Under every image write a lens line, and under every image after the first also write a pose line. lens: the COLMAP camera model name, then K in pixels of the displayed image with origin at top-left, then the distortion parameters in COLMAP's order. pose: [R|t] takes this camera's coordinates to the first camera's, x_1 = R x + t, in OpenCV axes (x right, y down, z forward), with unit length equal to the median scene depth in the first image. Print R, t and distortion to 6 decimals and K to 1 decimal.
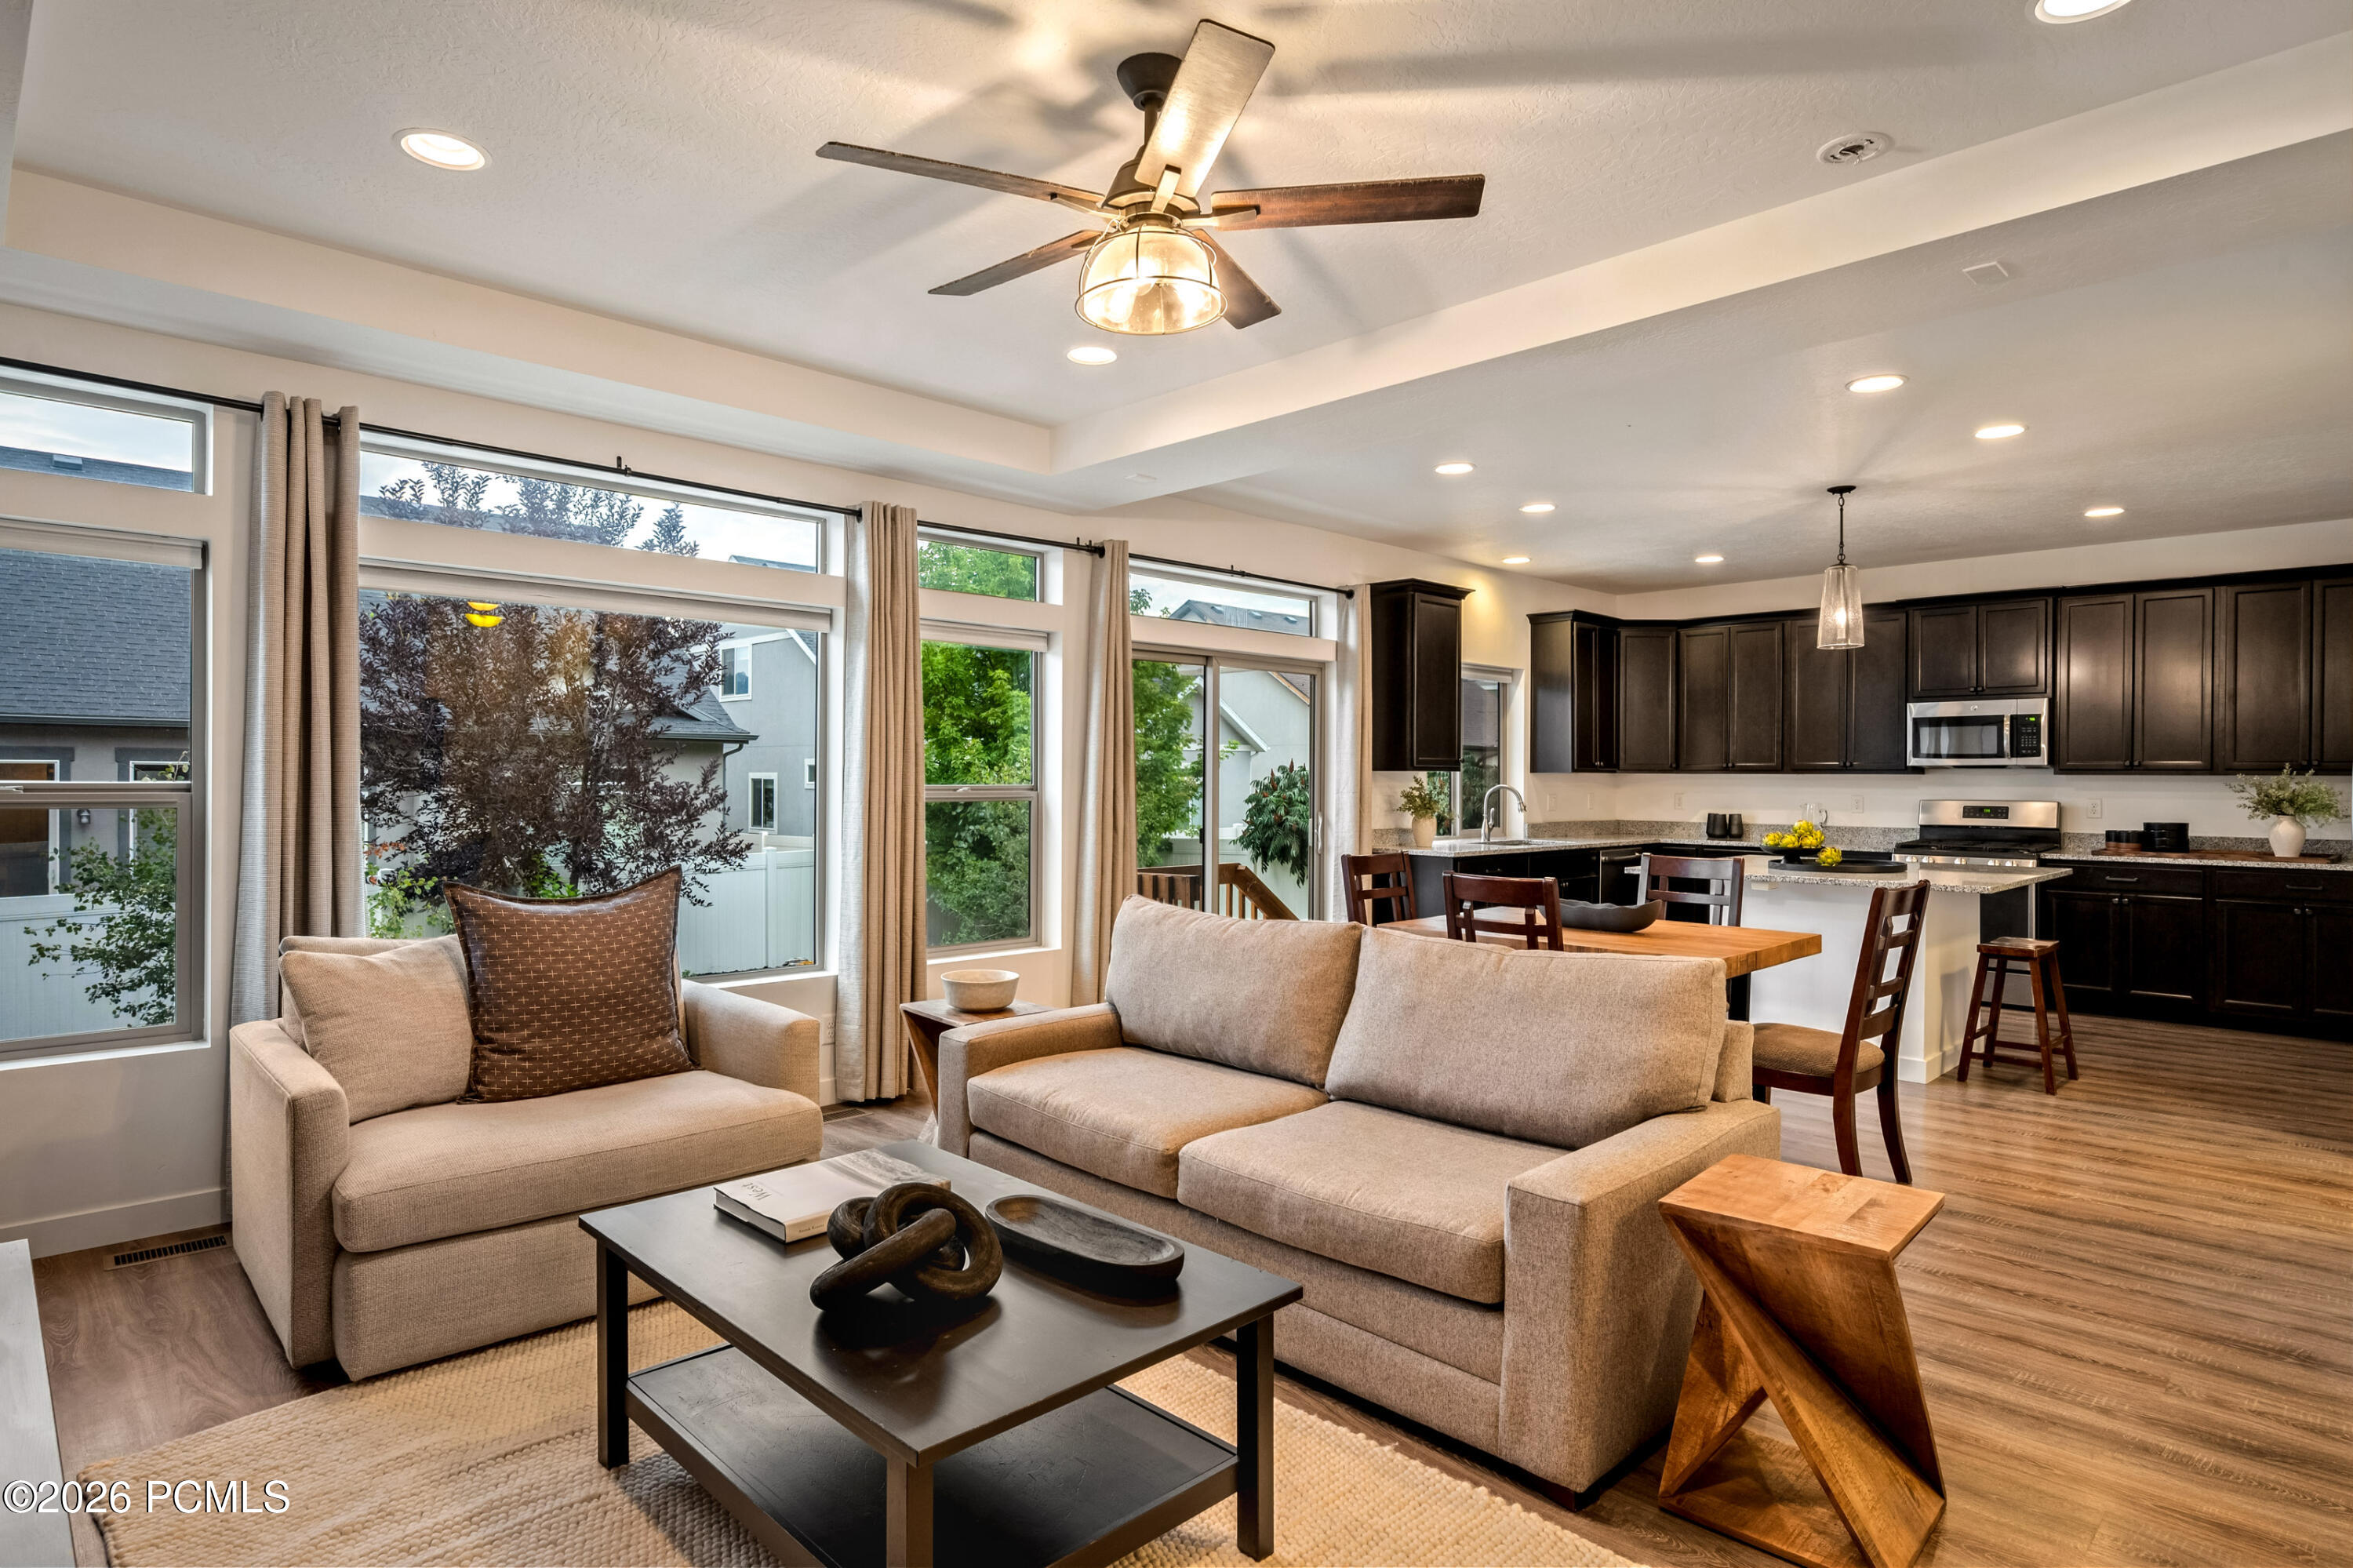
lens RADIAL K [[1259.6, 0, 1176.5], [0, 1259.6, 784.0], [0, 0, 1]] dist [-0.001178, -0.000425]
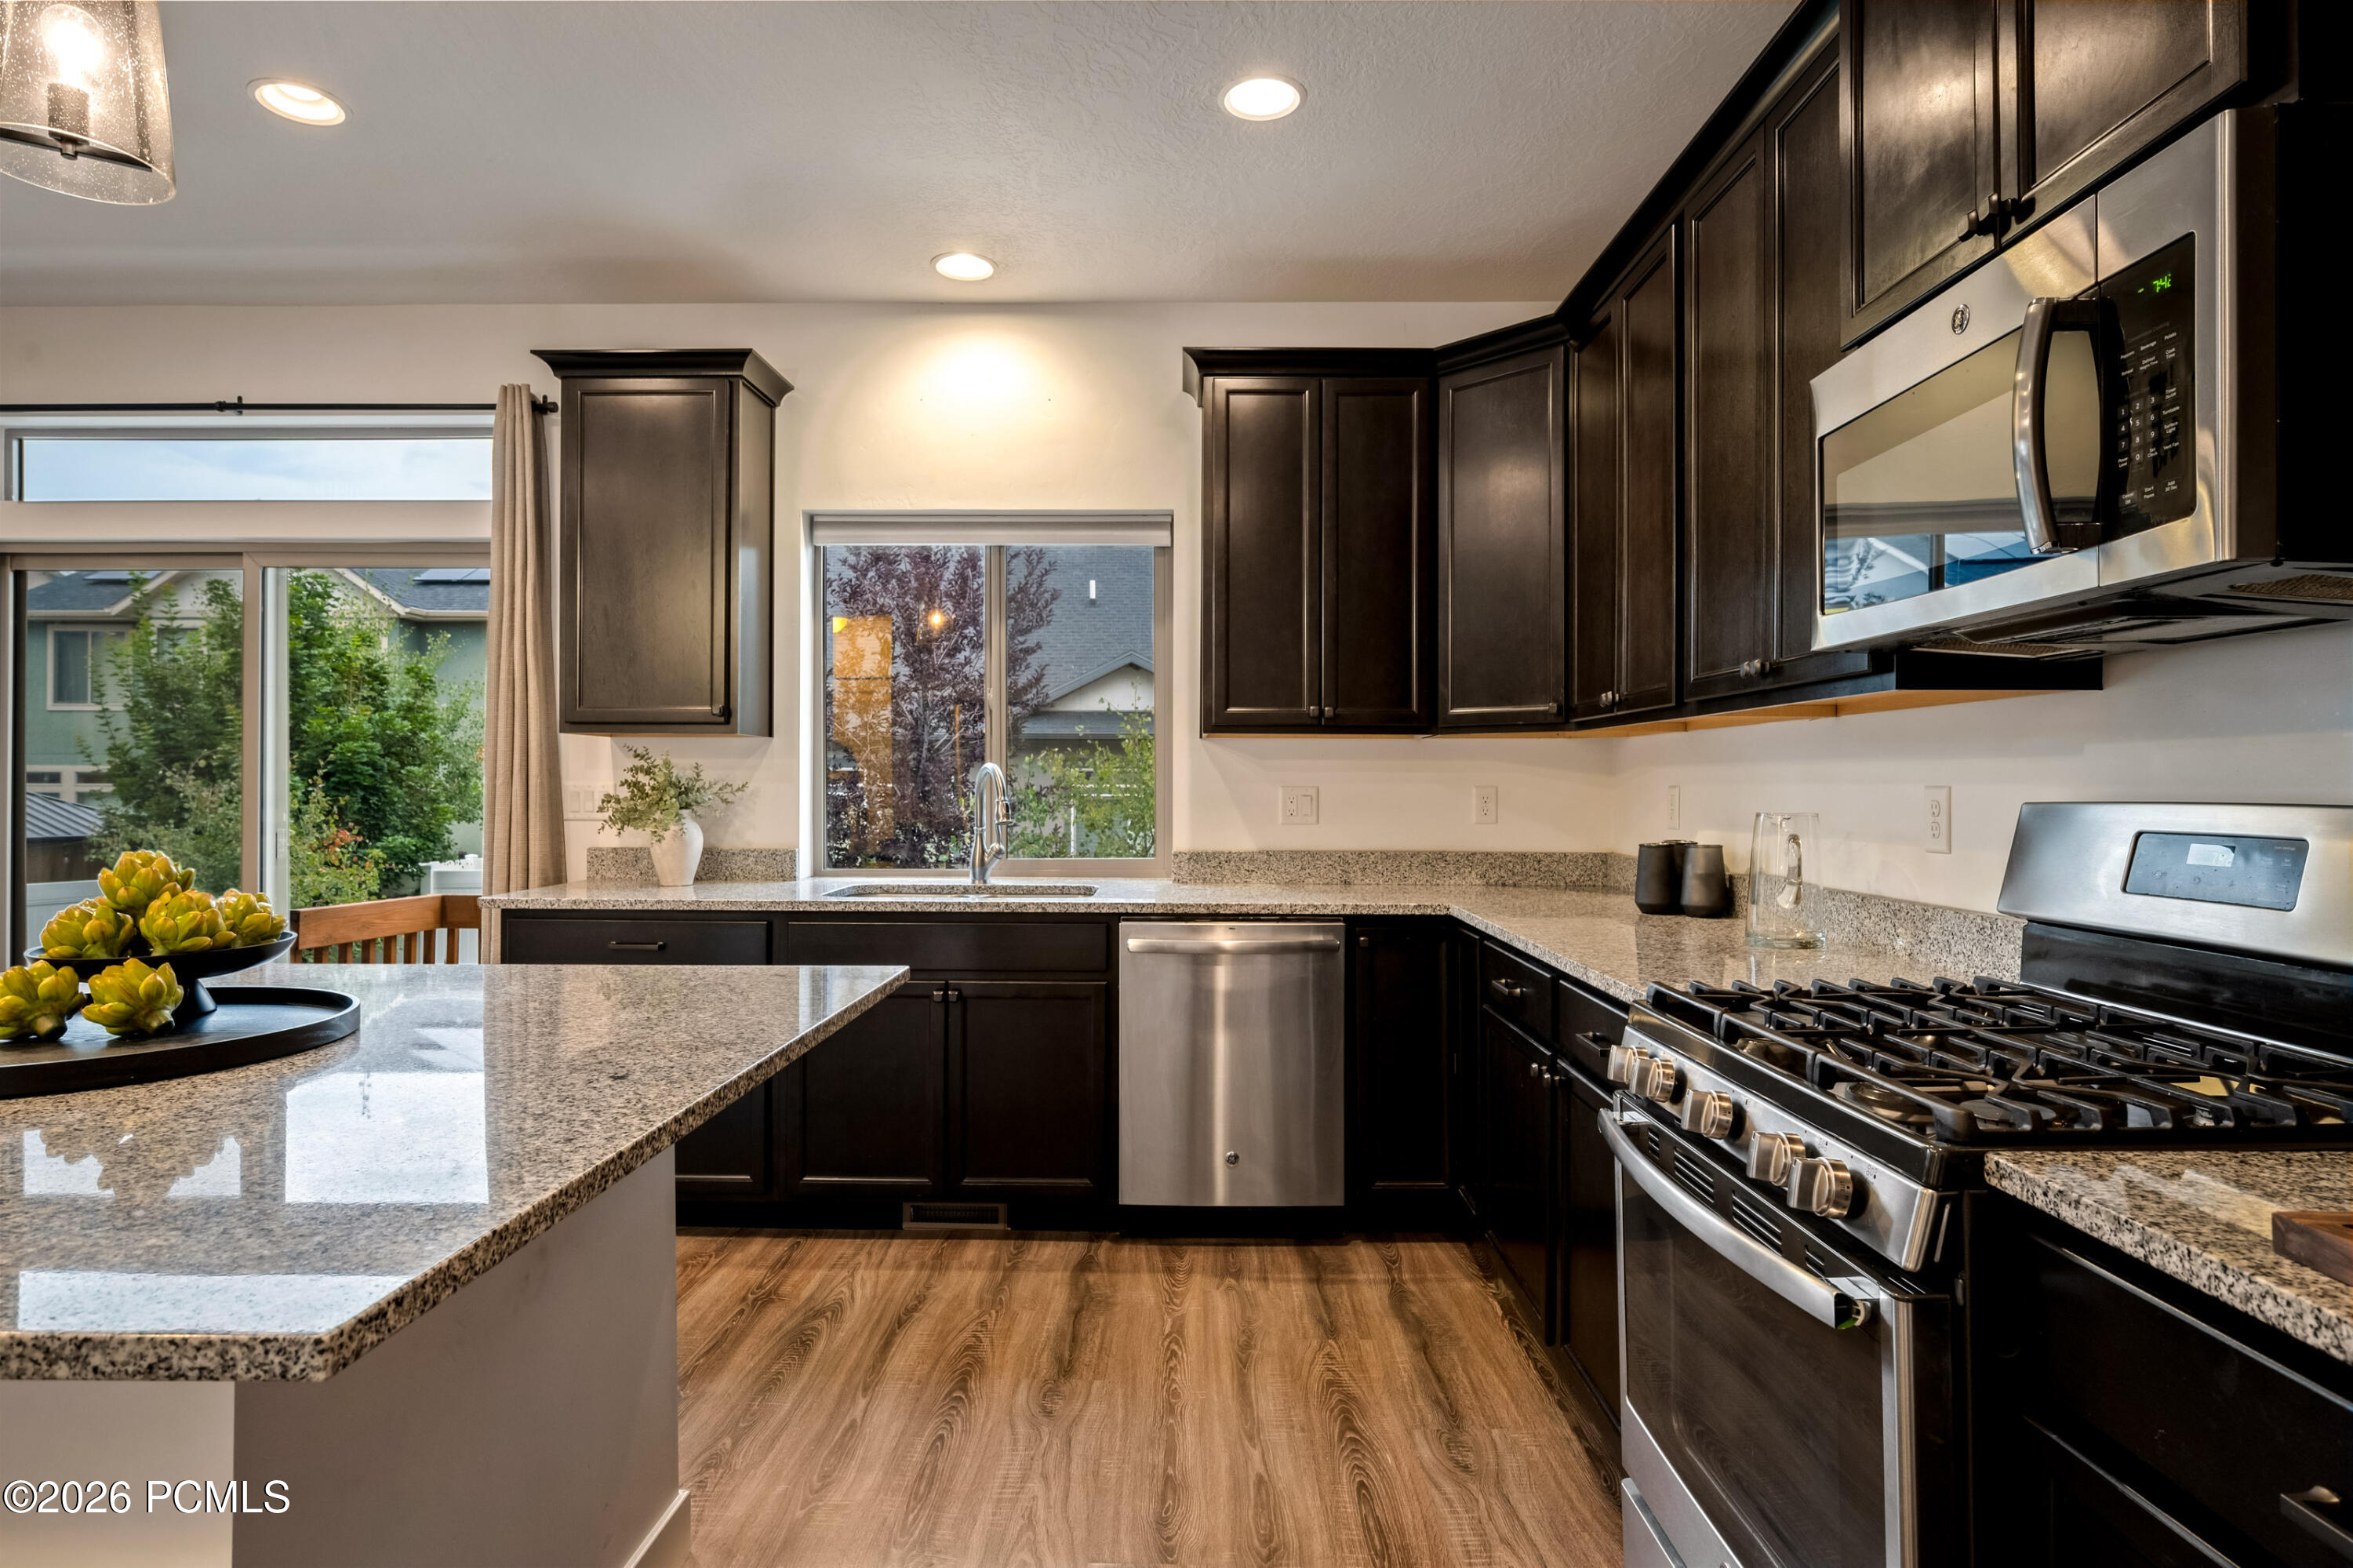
lens RADIAL K [[1259.6, 0, 1176.5], [0, 1259.6, 784.0], [0, 0, 1]] dist [-0.001178, -0.000425]
pose [[0.702852, -0.003449, -0.711328, 0.712421], [-0.002331, 0.999972, -0.007152, 0.012471], [0.711332, 0.006685, 0.702824, 0.810906]]
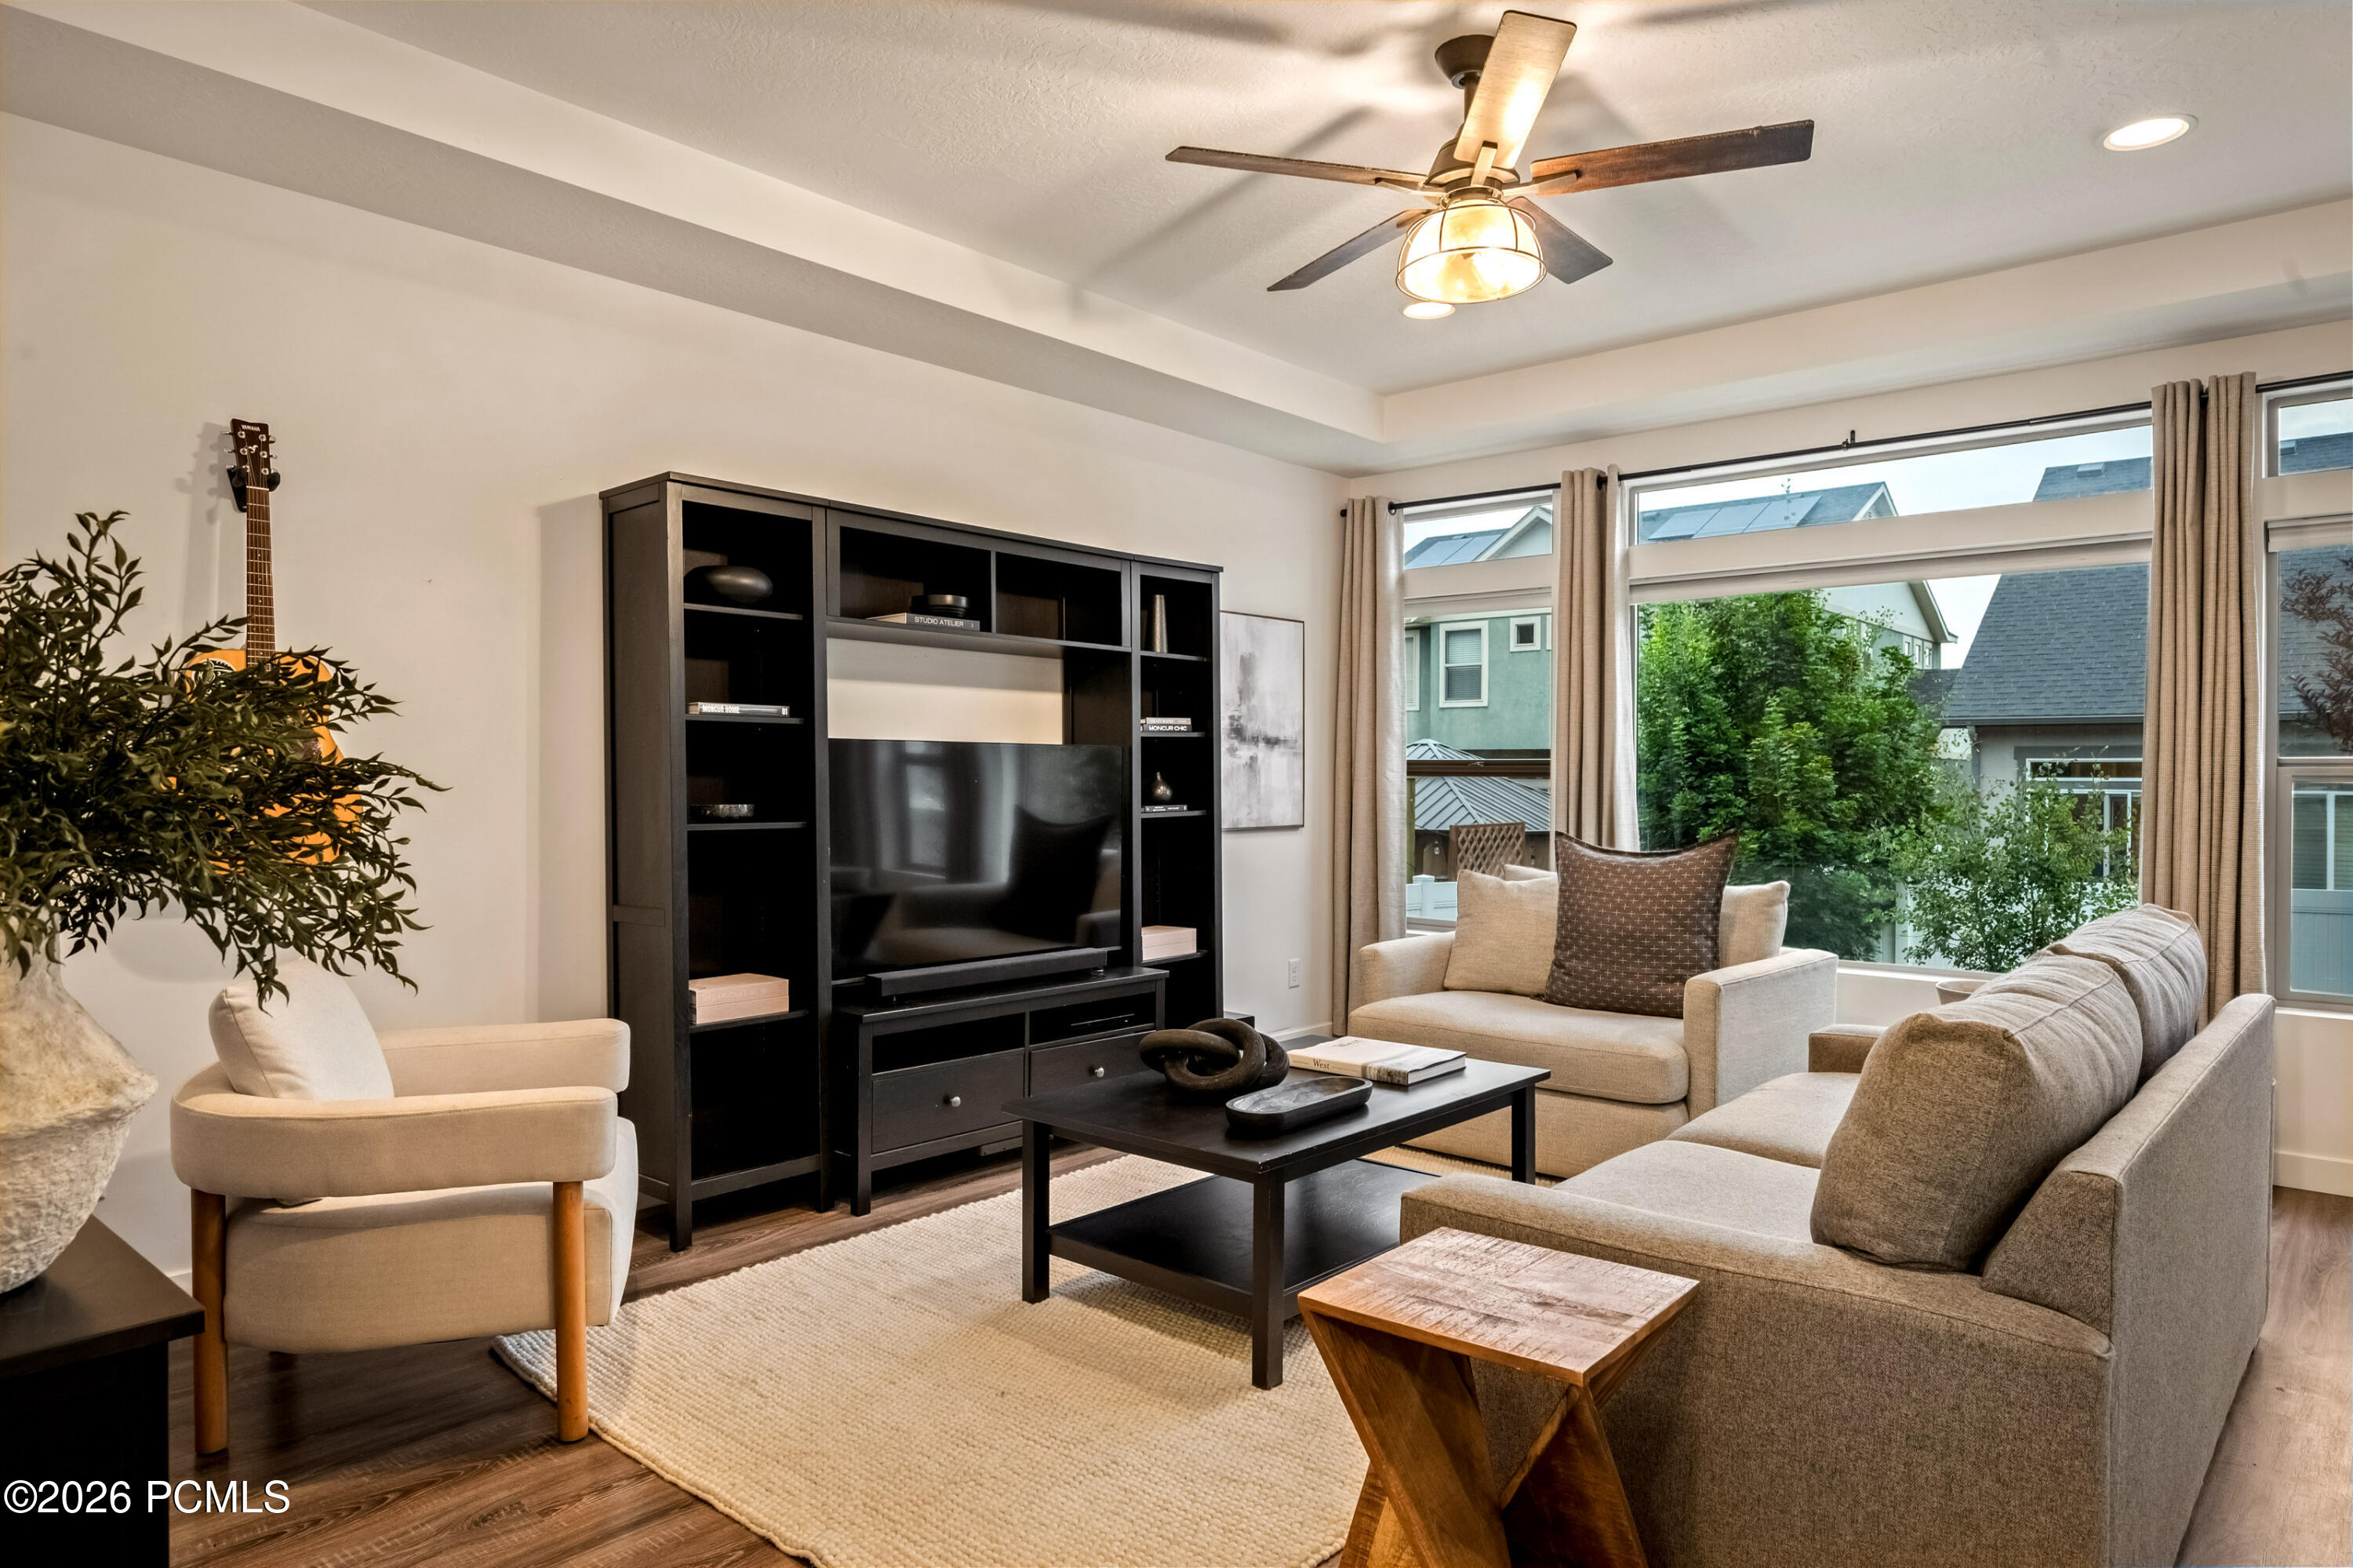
lens RADIAL K [[1429.9, 0, 1176.5], [0, 1429.9, 784.0], [0, 0, 1]] dist [0.000348, -0.000518]
pose [[0.068544, 0.001243, -0.997647, 0.392482], [-0.007653, 0.999970, 0.000720, 0.014697], [0.997619, 0.007586, 0.068551, 0.233989]]
